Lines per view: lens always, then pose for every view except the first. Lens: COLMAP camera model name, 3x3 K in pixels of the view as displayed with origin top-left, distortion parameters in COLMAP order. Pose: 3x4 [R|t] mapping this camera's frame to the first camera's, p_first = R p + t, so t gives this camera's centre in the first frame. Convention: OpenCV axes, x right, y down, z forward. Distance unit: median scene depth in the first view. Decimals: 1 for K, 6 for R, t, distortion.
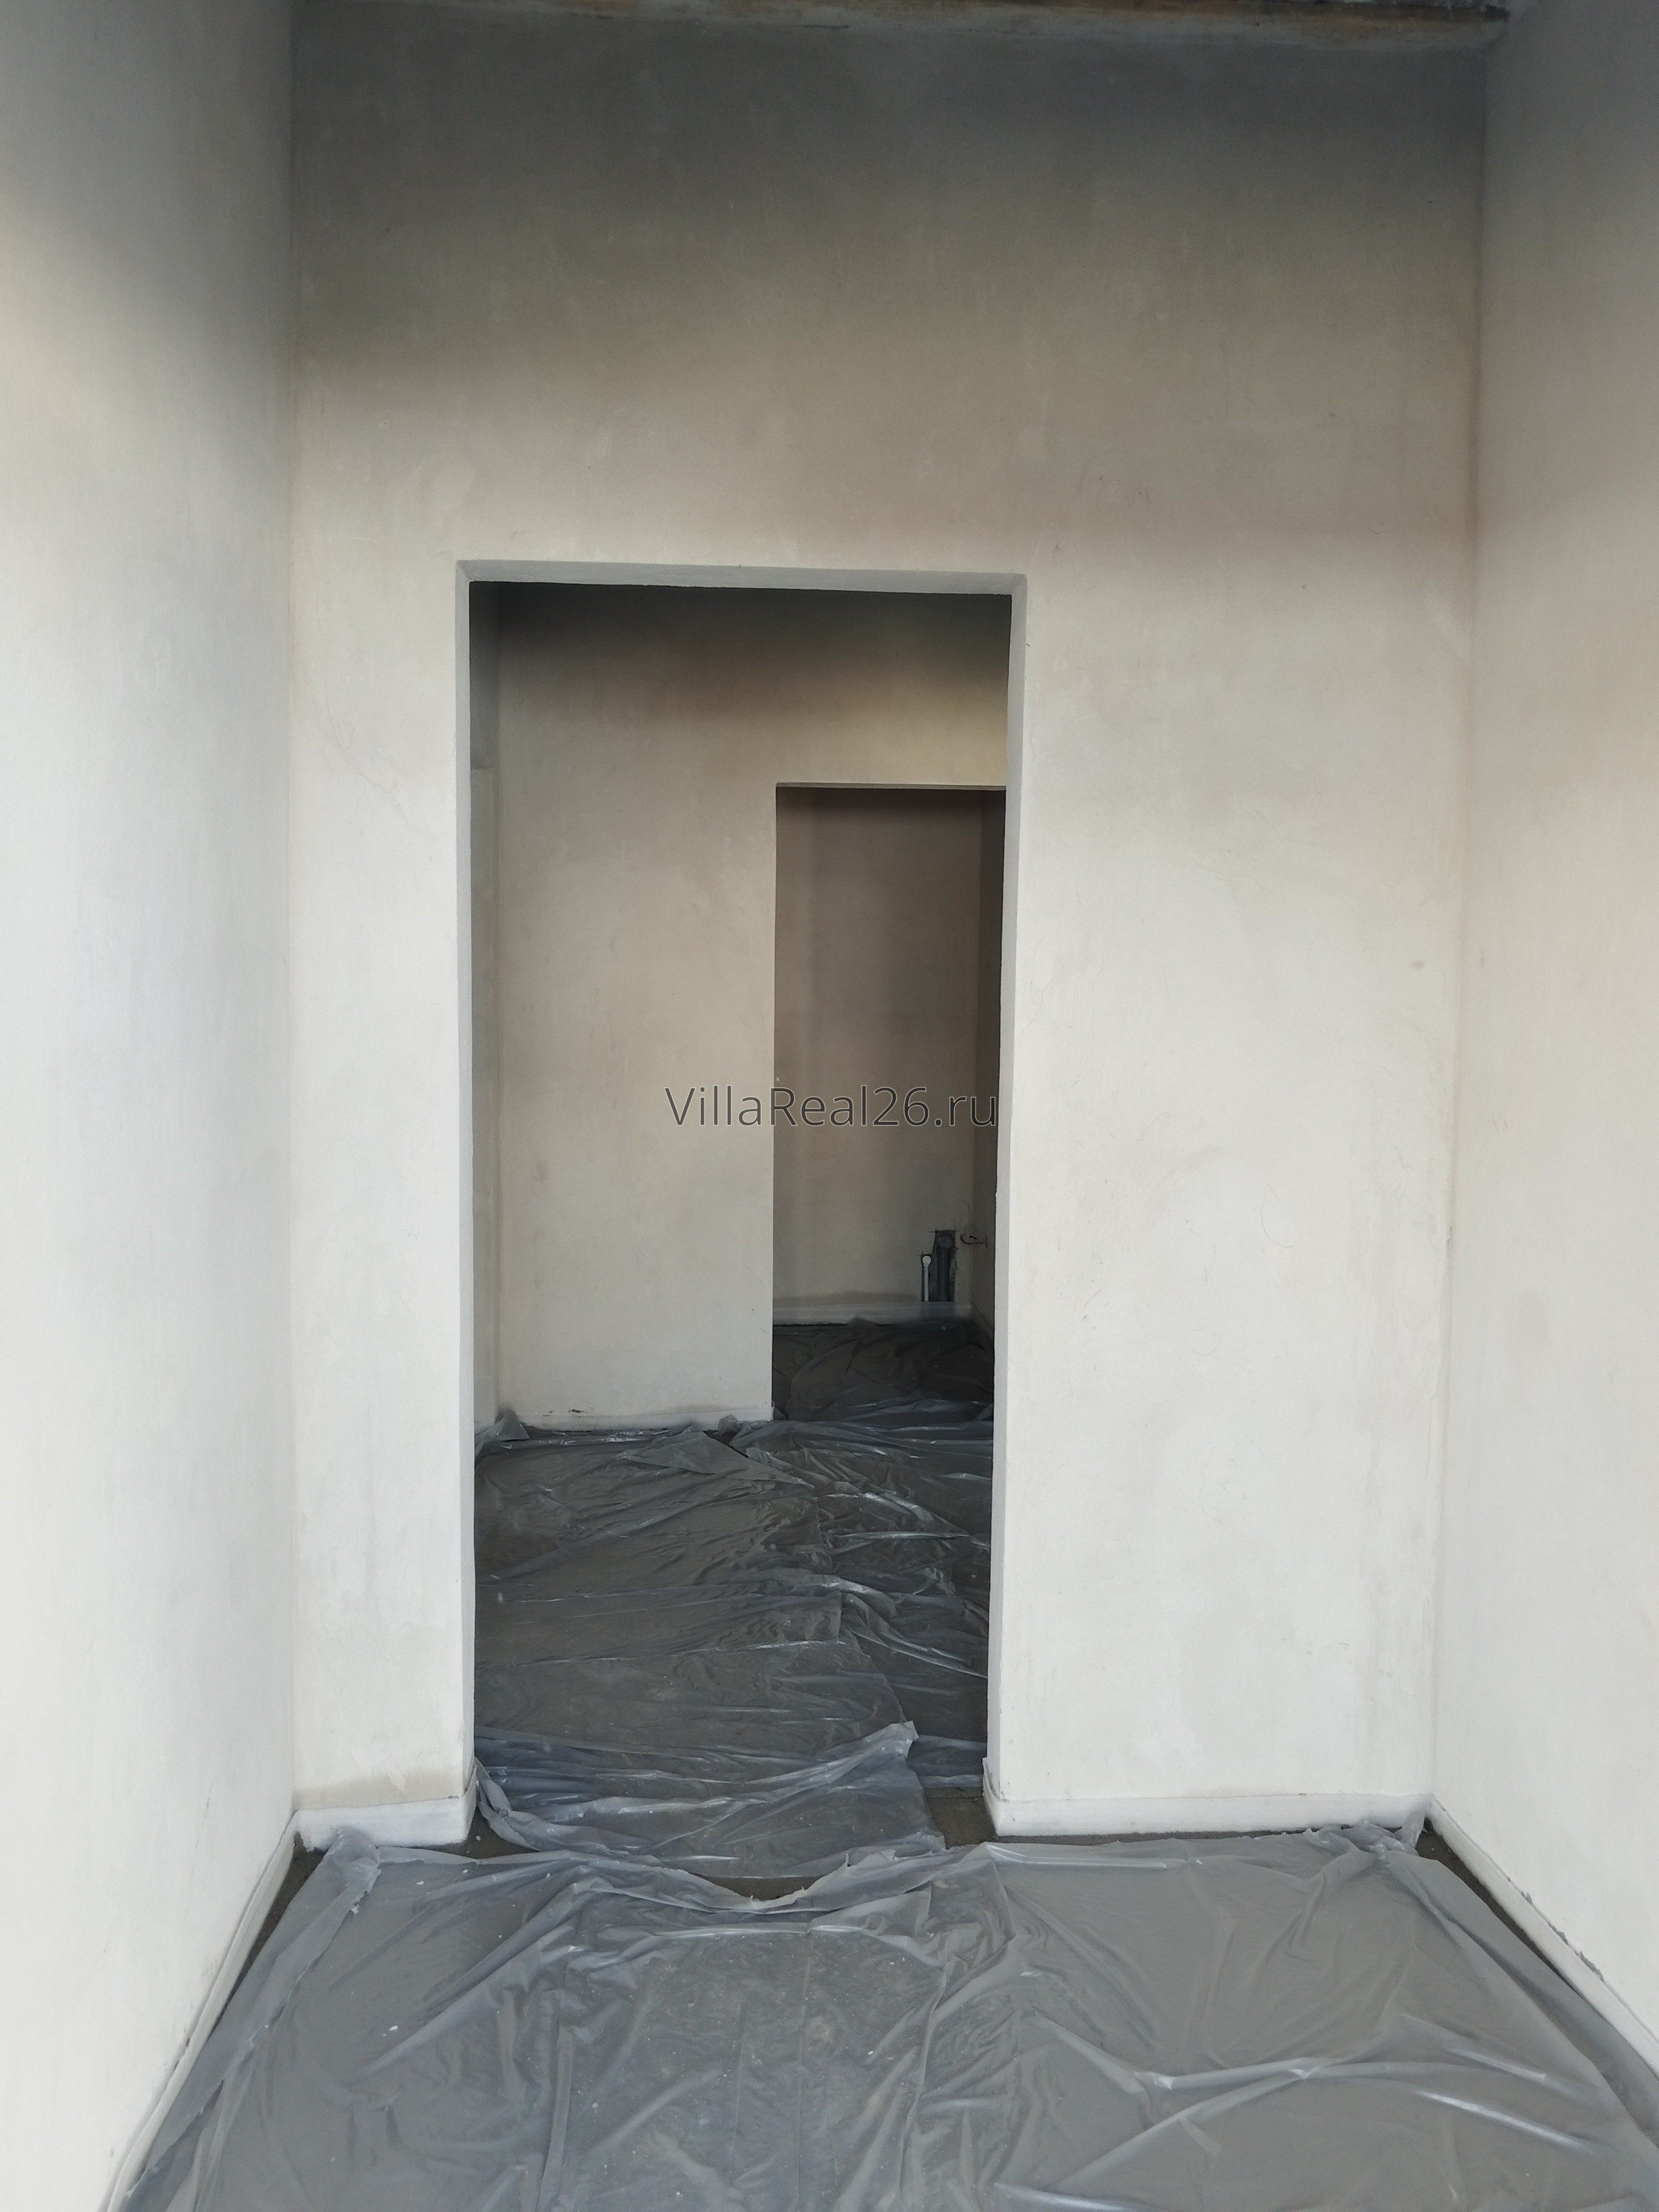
lens RADIAL K [[1727.9, 0, 833.5], [0, 1727.9, 1110.2], [0, 0, 1]] dist [-0.003785, -0.000103]
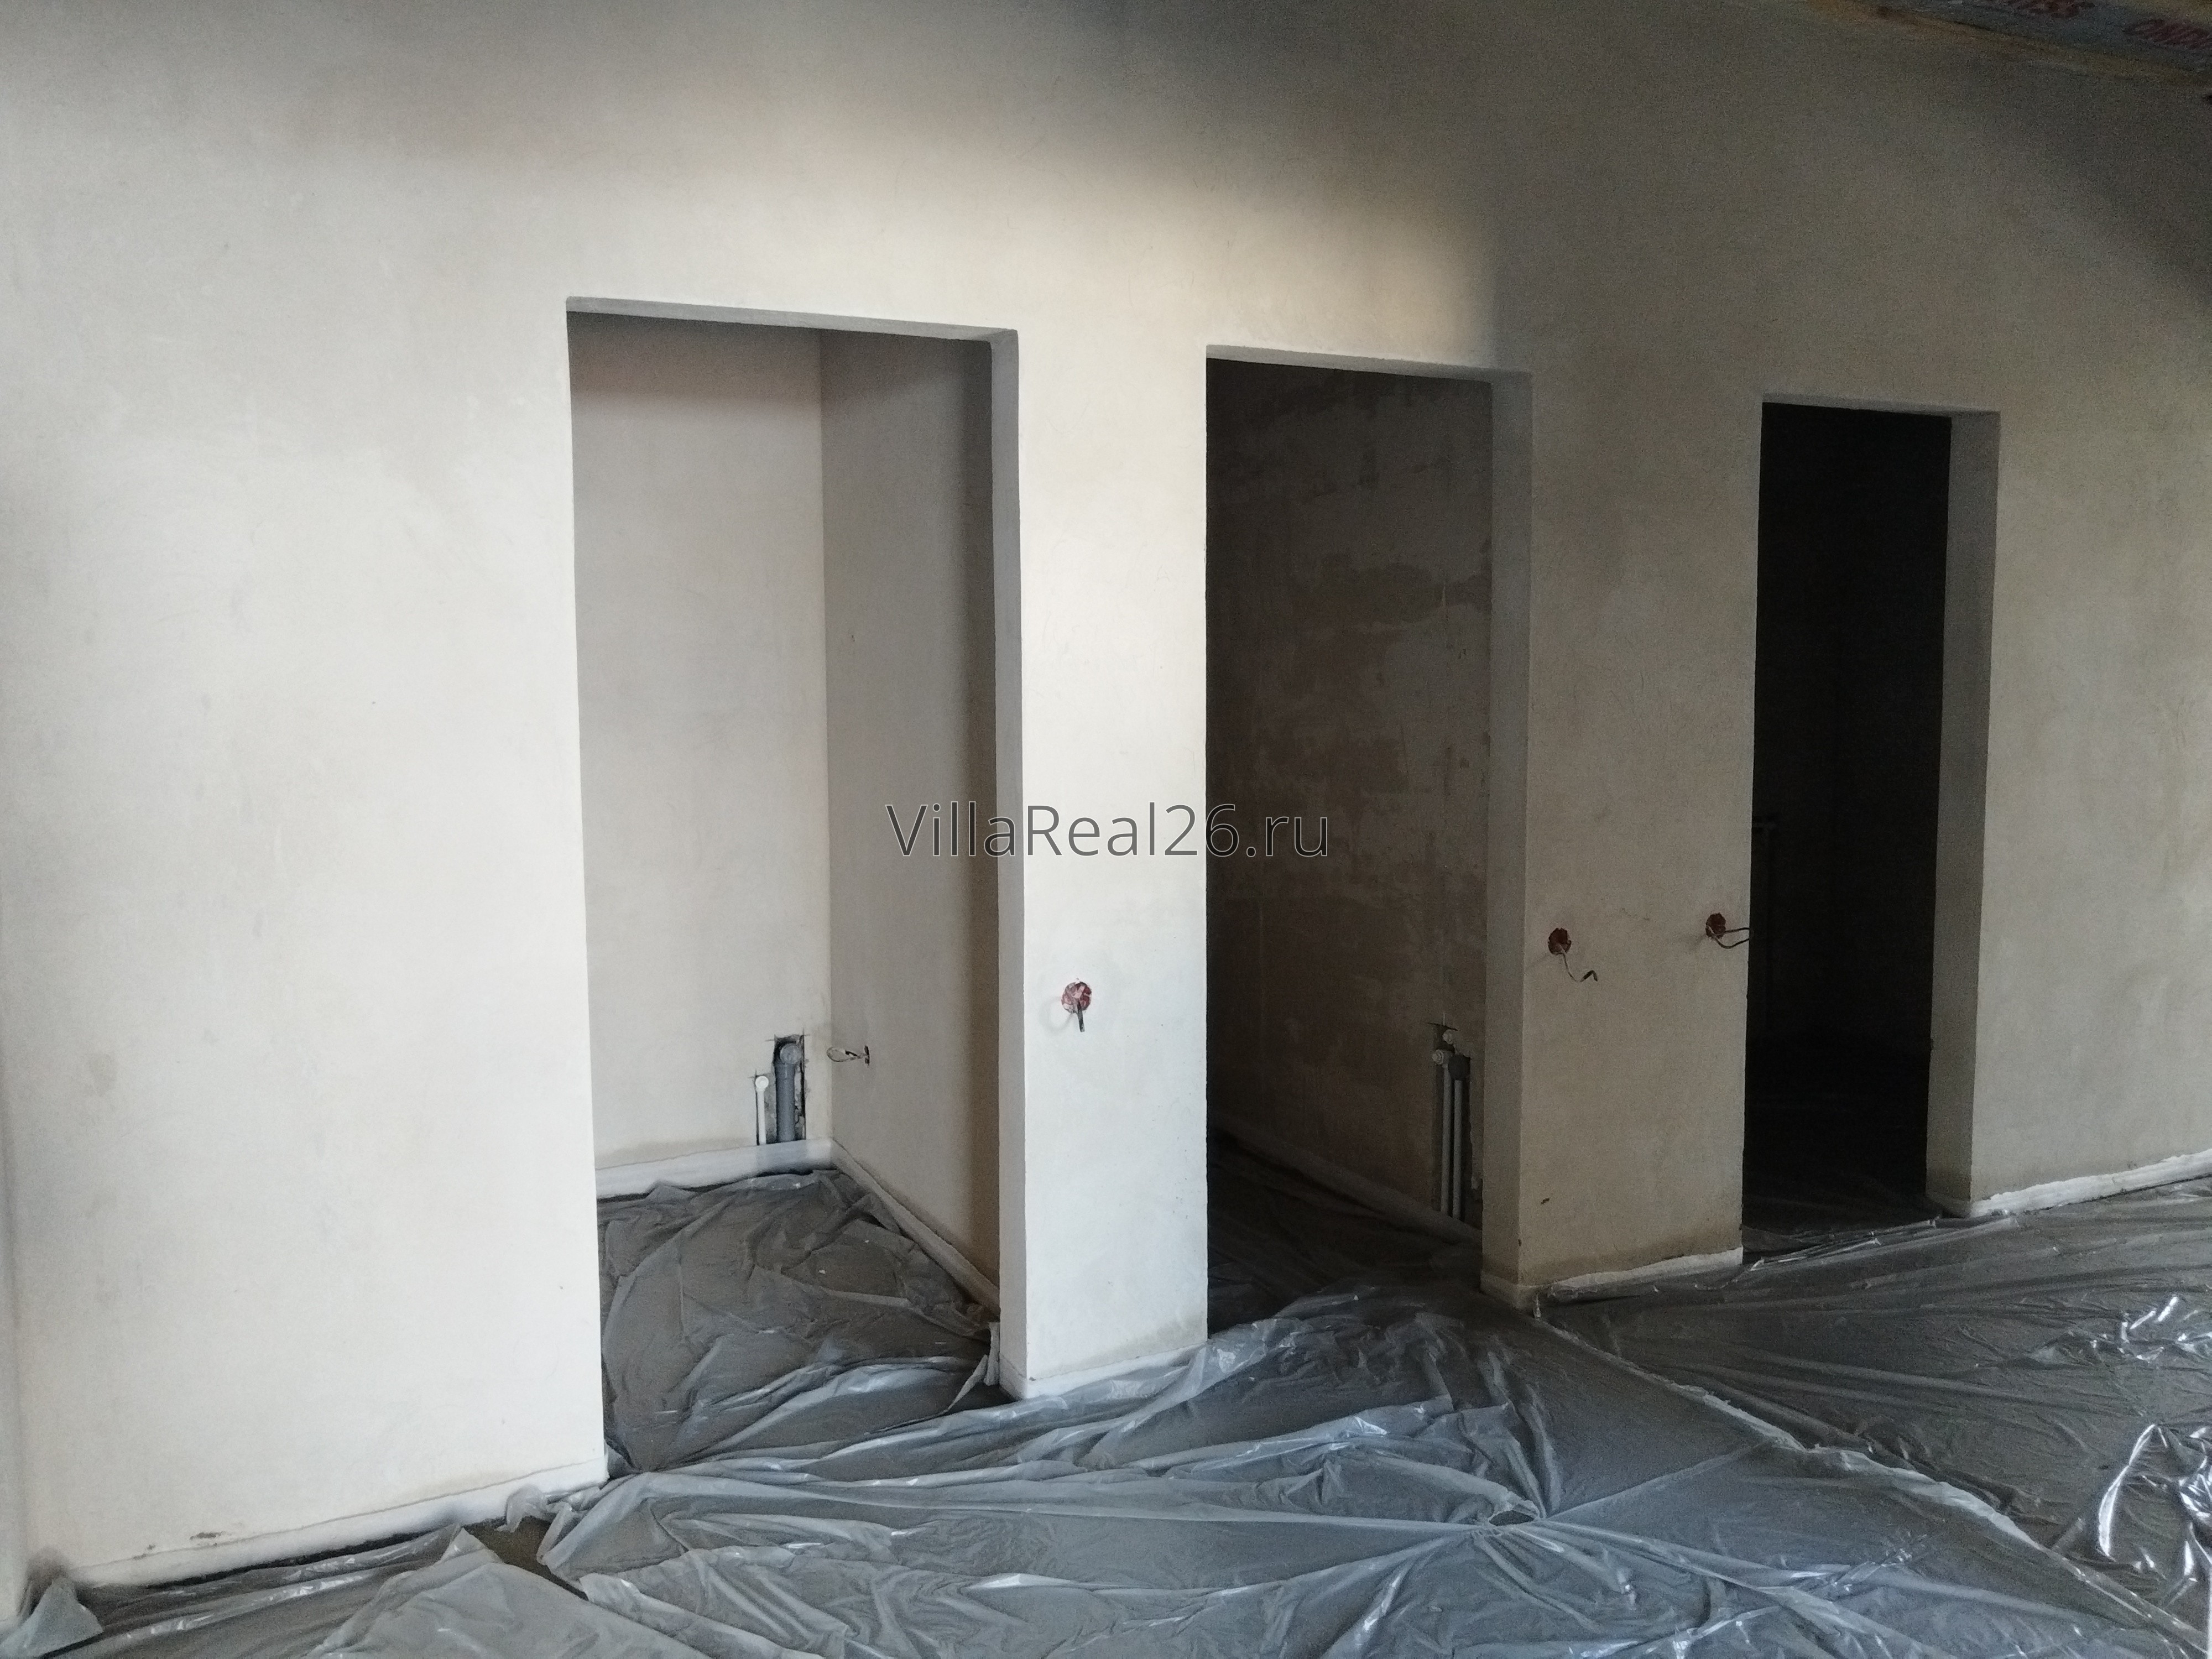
lens RADIAL K [[1727.9, 0, 1099.6], [0, 1727.9, 817.1], [0, 0, 1]] dist [-0.003785, -0.000103]
pose [[0.934454, -0.045211, 0.353202, -0.073520], [0.038366, 0.998916, 0.026360, -0.037654], [-0.354010, -0.011081, 0.935176, 0.440538]]
